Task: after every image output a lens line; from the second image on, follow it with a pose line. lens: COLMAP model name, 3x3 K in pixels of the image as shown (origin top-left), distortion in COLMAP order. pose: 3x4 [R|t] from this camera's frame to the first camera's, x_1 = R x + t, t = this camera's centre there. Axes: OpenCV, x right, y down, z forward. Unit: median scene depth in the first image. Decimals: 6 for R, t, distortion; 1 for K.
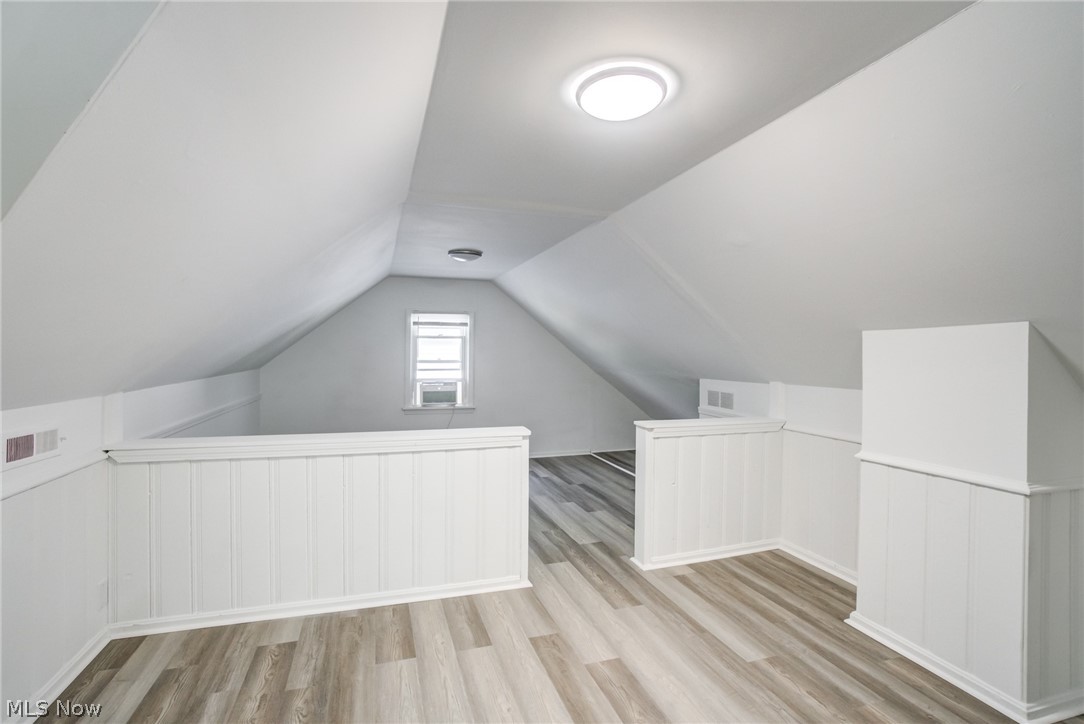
lens RADIAL K [[484.7, 0, 536.6], [0, 484.7, 355.0], [0, 0, 1]] dist [-0.050269, 0.011766]
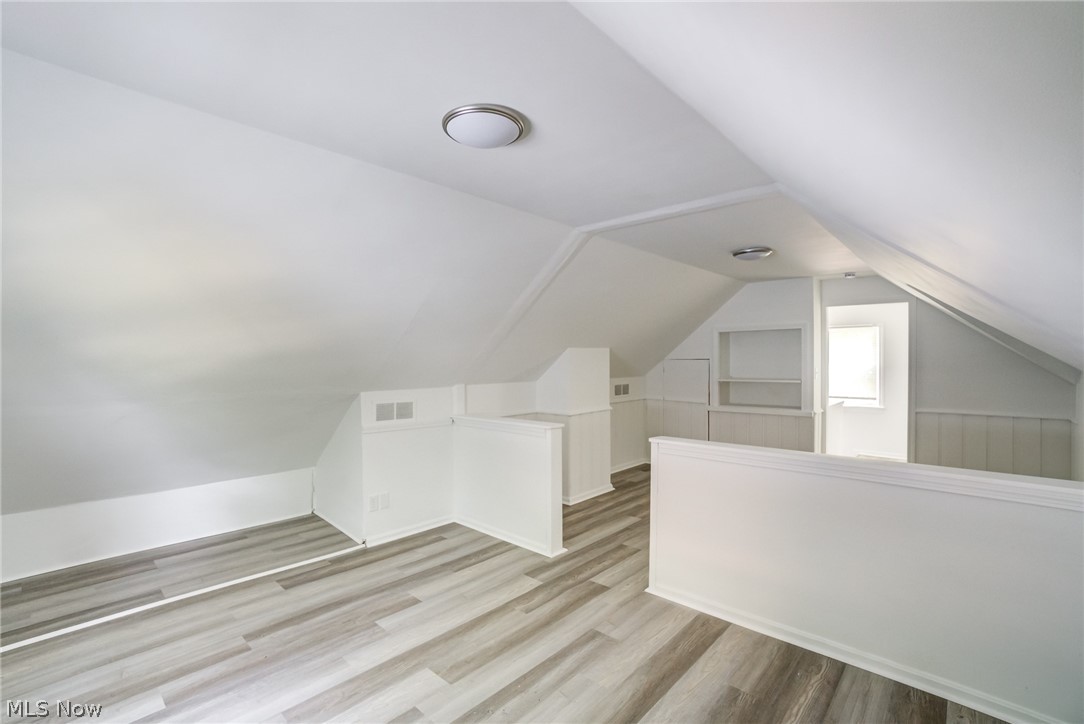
lens RADIAL K [[484.7, 0, 537.2], [0, 484.7, 360.2], [0, 0, 1]] dist [-0.050269, 0.011766]
pose [[-0.473884, -0.015374, 0.880453, -0.678392], [0.001538, 0.999832, 0.018286, -0.026340], [-0.880586, 0.010020, -0.473780, 1.445559]]
